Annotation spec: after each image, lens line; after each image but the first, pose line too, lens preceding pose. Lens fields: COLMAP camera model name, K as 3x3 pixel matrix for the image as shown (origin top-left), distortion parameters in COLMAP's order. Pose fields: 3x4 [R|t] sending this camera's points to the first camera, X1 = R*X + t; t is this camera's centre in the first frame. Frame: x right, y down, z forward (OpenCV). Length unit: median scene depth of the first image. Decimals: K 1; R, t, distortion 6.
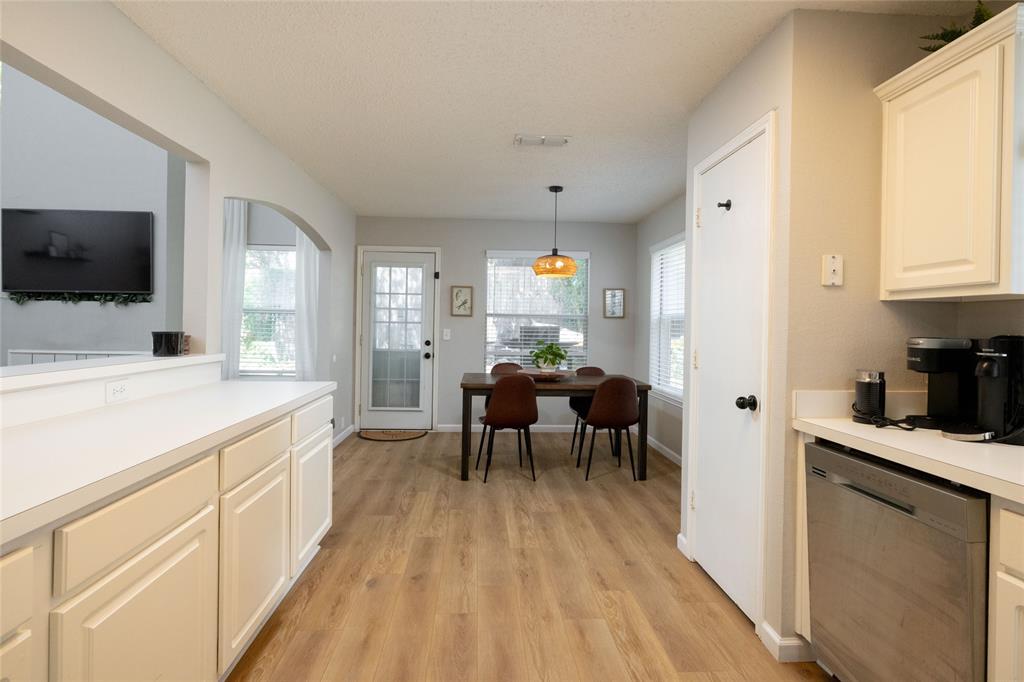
lens RADIAL K [[501.9, 0, 507.0], [0, 501.9, 328.1], [0, 0, 1]] dist [-0.005135, -0.000244]
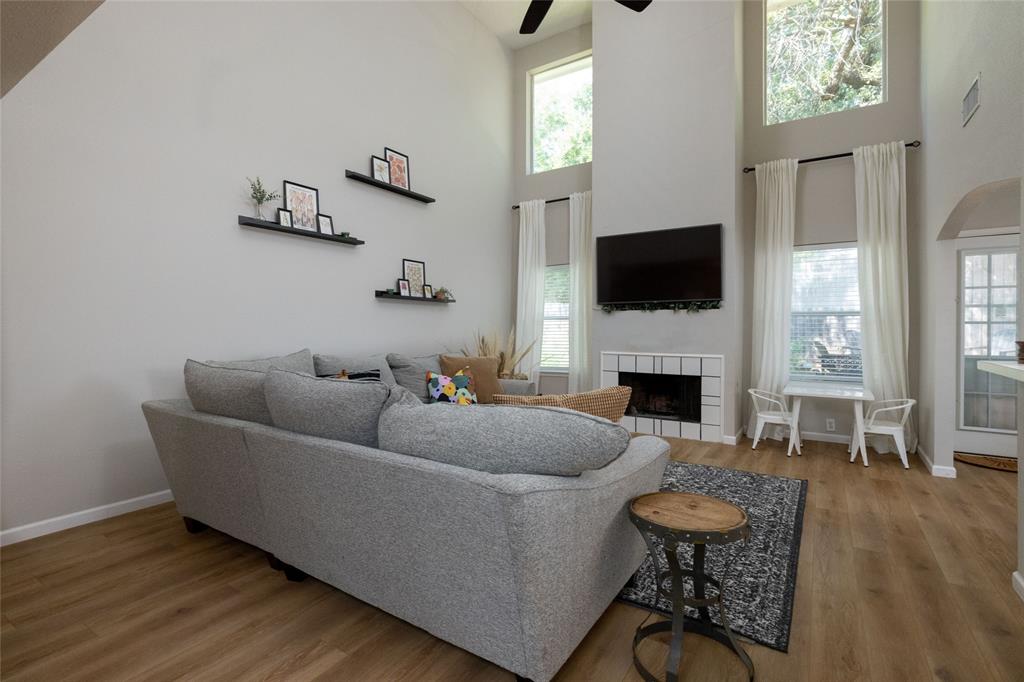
lens RADIAL K [[492.0, 0, 506.2], [0, 492.0, 327.8], [0, 0, 1]] dist [-0.004611, -0.000421]
pose [[0.803764, -0.014675, -0.594767, -0.608744], [0.011374, 0.999892, -0.009300, -0.007700], [0.594839, 0.000710, 0.803845, -0.148087]]
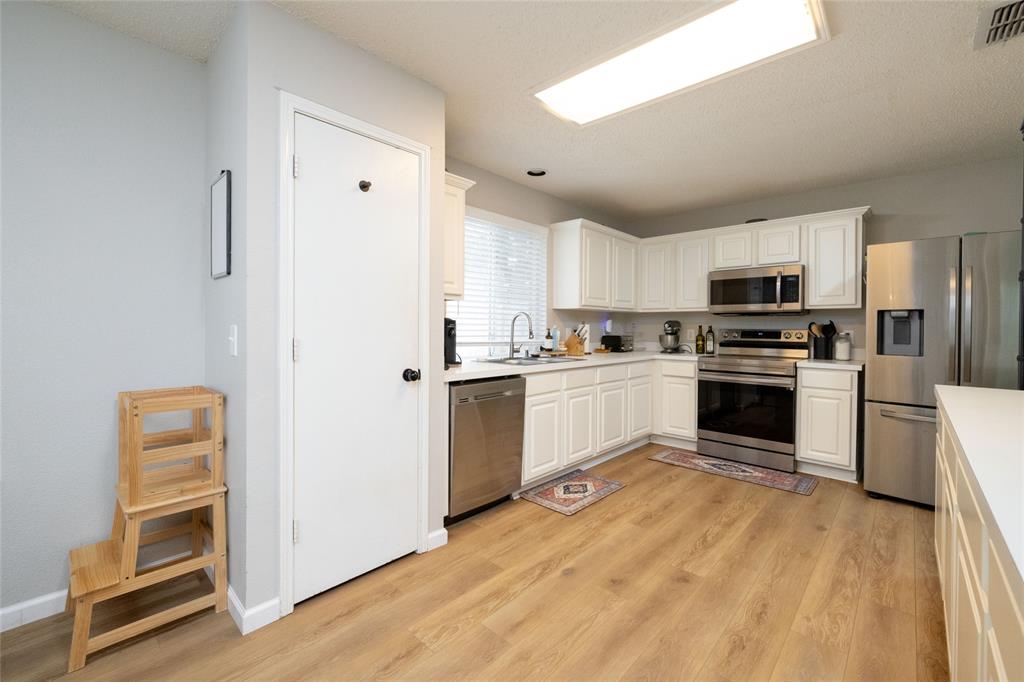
lens RADIAL K [[430.3, 0, 506.8], [0, 430.3, 326.9], [0, 0, 1]] dist [0.001600, 0.000043]
pose [[-0.686712, -0.021925, 0.726598, -0.238380], [-0.015409, 0.999760, 0.015604, 0.008986], [-0.726766, -0.000481, -0.686885, 0.878524]]
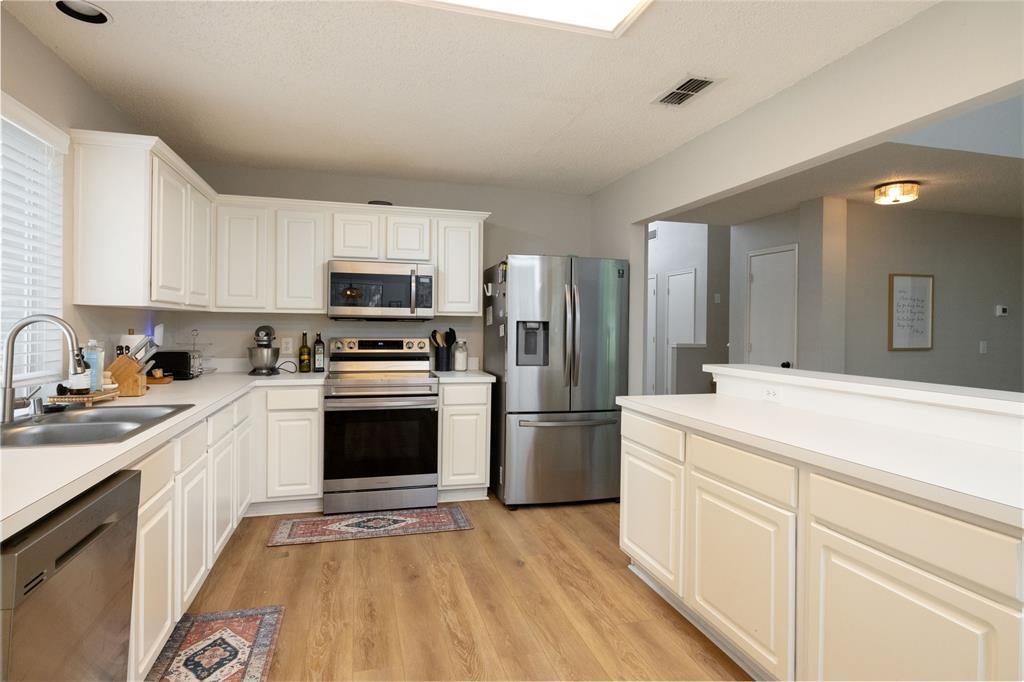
lens RADIAL K [[546.6, 0, 507.7], [0, 546.6, 325.2], [0, 0, 1]] dist [0.000137, 0.000143]
pose [[-0.977273, -0.027706, -0.210168, 0.106226], [-0.028268, 0.999600, -0.000331, -0.011838], [0.210093, 0.005617, -0.977665, 0.811436]]
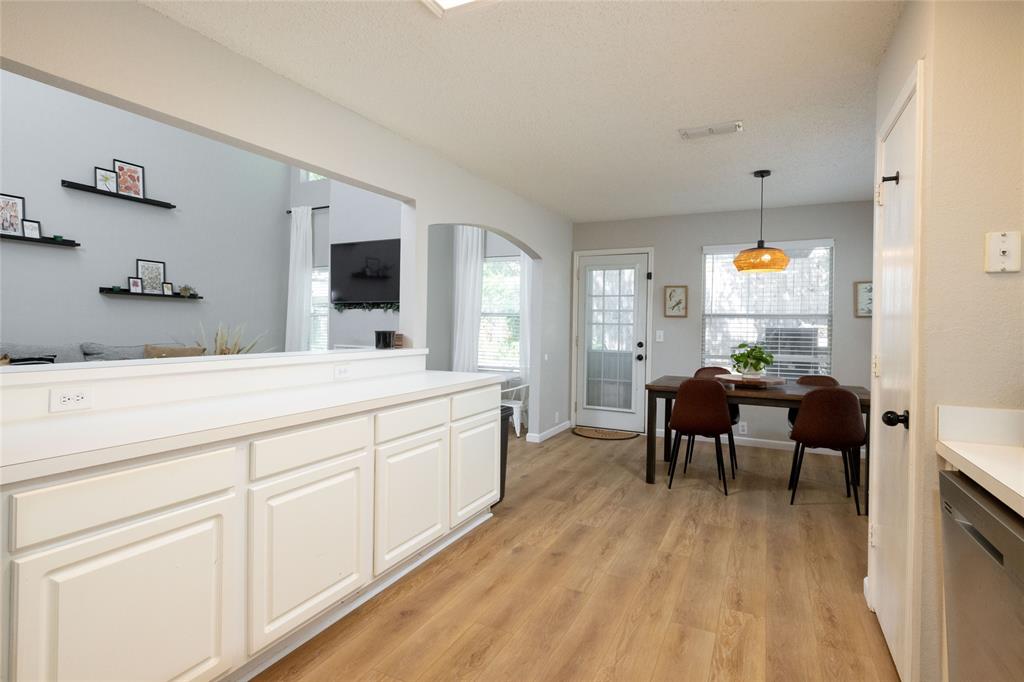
lens RADIAL K [[521.6, 0, 506.5], [0, 521.6, 326.4], [0, 0, 1]] dist [-0.002001, 0.000542]
pose [[0.866021, -0.001993, -0.500004, 0.200558], [-0.002038, 0.999970, -0.007514, 0.003092], [0.500004, 0.007526, 0.865990, -0.034984]]
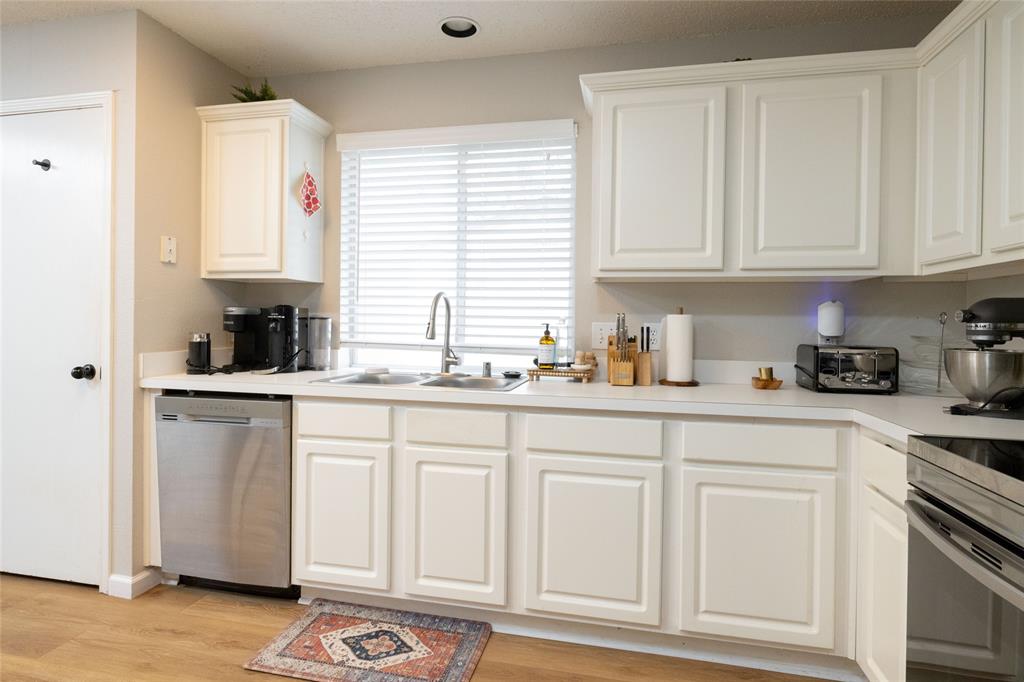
lens RADIAL K [[546.6, 0, 507.7], [0, 546.6, 325.2], [0, 0, 1]] dist [0.000137, 0.000143]
pose [[0.273457, -0.018927, 0.961698, -0.193121], [-0.003735, 0.999778, 0.020739, 0.016937], [-0.961877, -0.009263, 0.273325, -0.063998]]
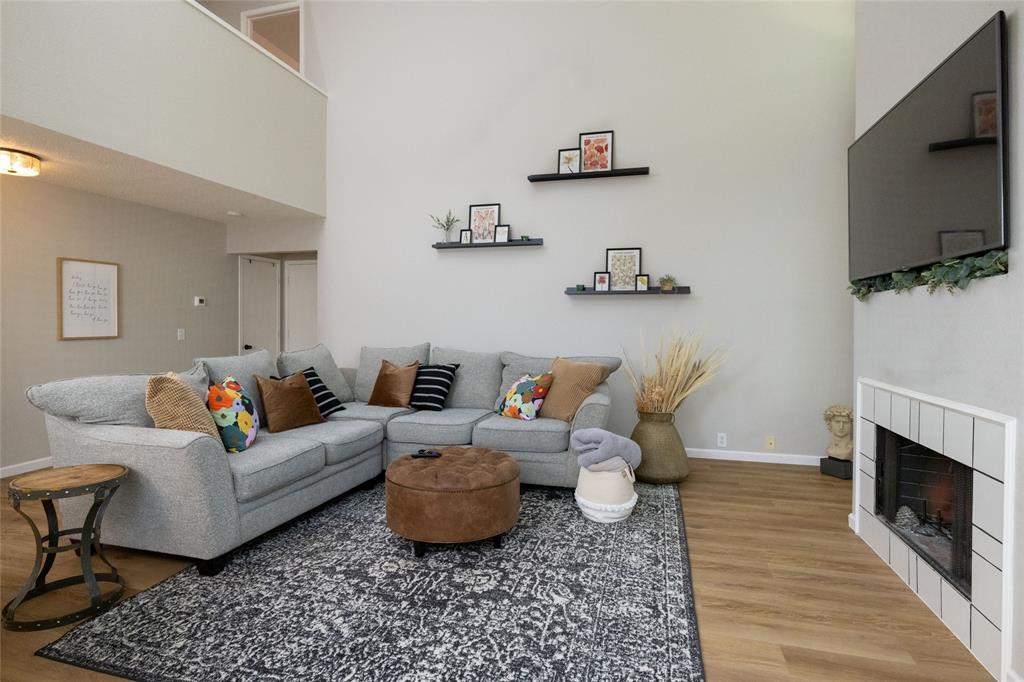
lens RADIAL K [[521.6, 0, 506.5], [0, 521.6, 326.4], [0, 0, 1]] dist [-0.002001, 0.000542]
pose [[-0.340315, -0.013080, -0.940221, -0.341361], [-0.011978, 0.999882, -0.009575, -0.009249], [0.940235, 0.008003, -0.340432, 1.066978]]
